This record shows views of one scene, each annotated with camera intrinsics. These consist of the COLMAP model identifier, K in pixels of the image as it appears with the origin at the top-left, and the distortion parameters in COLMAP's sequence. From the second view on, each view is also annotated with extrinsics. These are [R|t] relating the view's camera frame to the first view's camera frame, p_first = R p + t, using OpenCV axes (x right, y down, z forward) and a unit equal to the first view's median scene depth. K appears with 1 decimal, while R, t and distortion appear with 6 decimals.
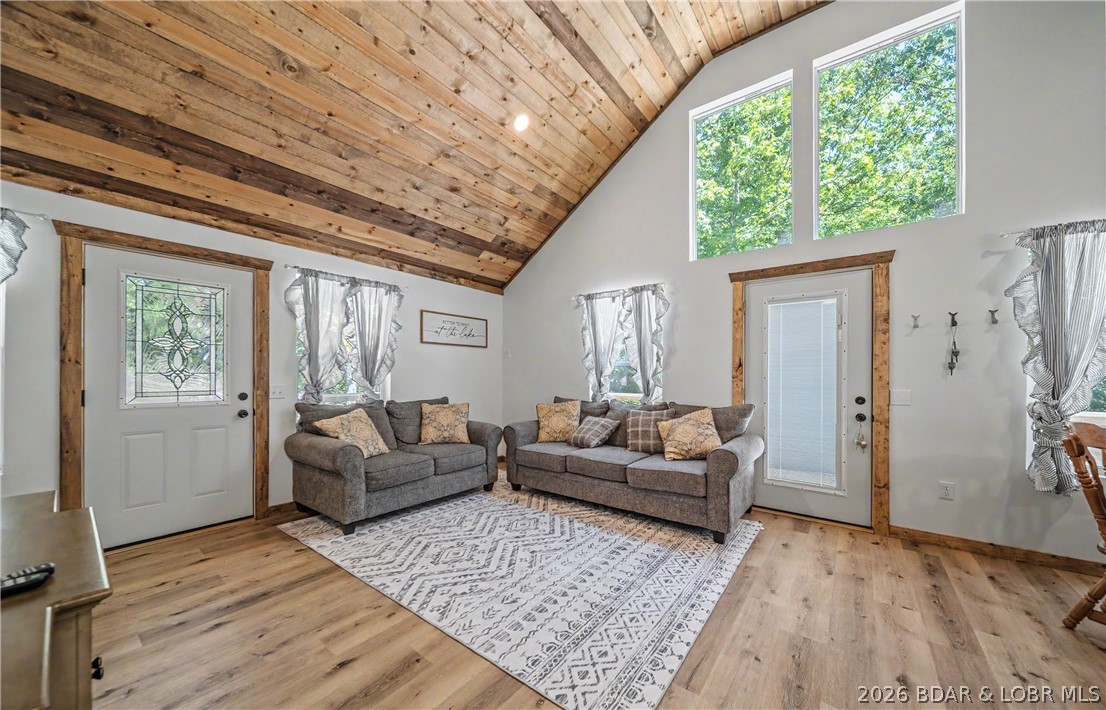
lens RADIAL K [[398.3, 0, 537.9], [0, 398.3, 365.4], [0, 0, 1]] dist [-0.001475, -0.000063]
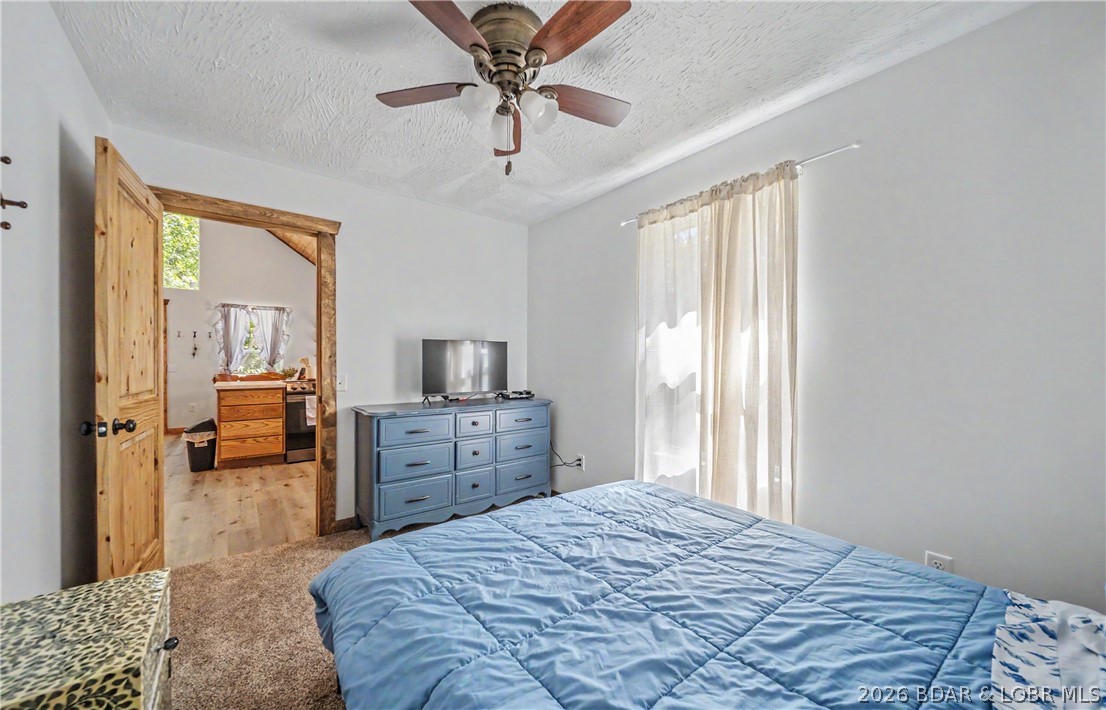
lens RADIAL K [[398.3, 0, 537.9], [0, 398.3, 365.4], [0, 0, 1]] dist [-0.001475, -0.000063]
pose [[0.236962, -0.005334, 0.971504, -0.868359], [-0.016949, 0.999810, 0.009623, 0.012337], [-0.971371, -0.018746, 0.236827, -1.742705]]
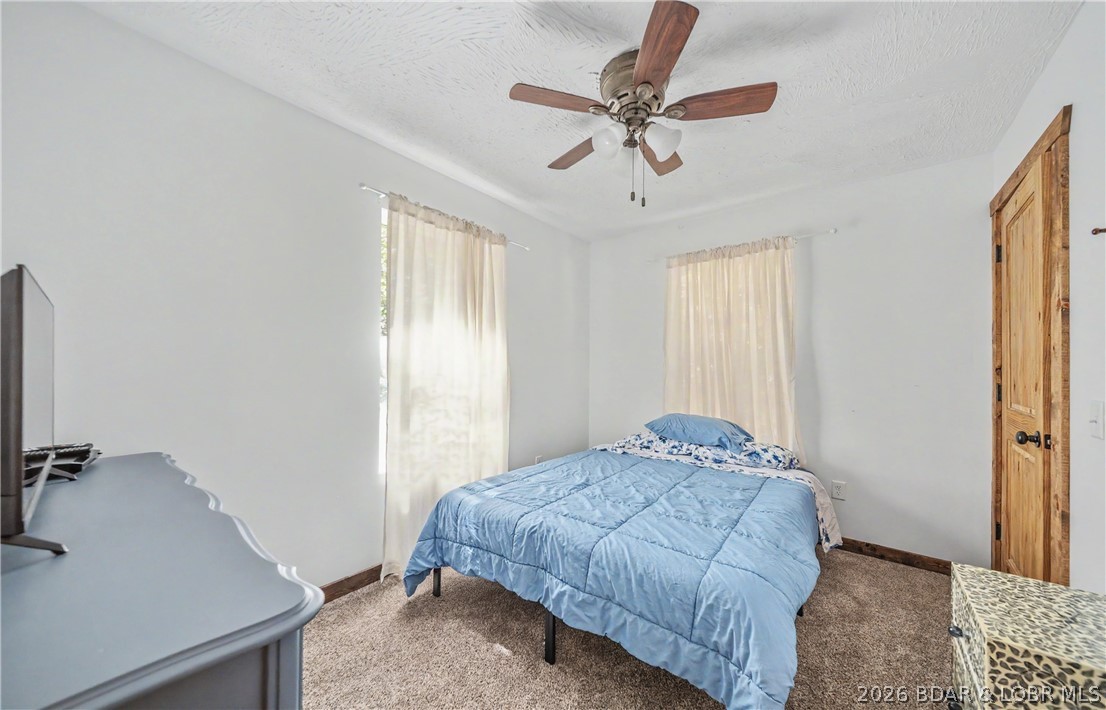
lens RADIAL K [[398.3, 0, 537.9], [0, 398.3, 365.4], [0, 0, 1]] dist [-0.001475, -0.000063]
pose [[-0.999864, -0.005417, 0.015552, -0.132613], [-0.005660, 0.999862, -0.015593, 0.019505], [-0.015466, -0.015679, -0.999757, -0.866802]]
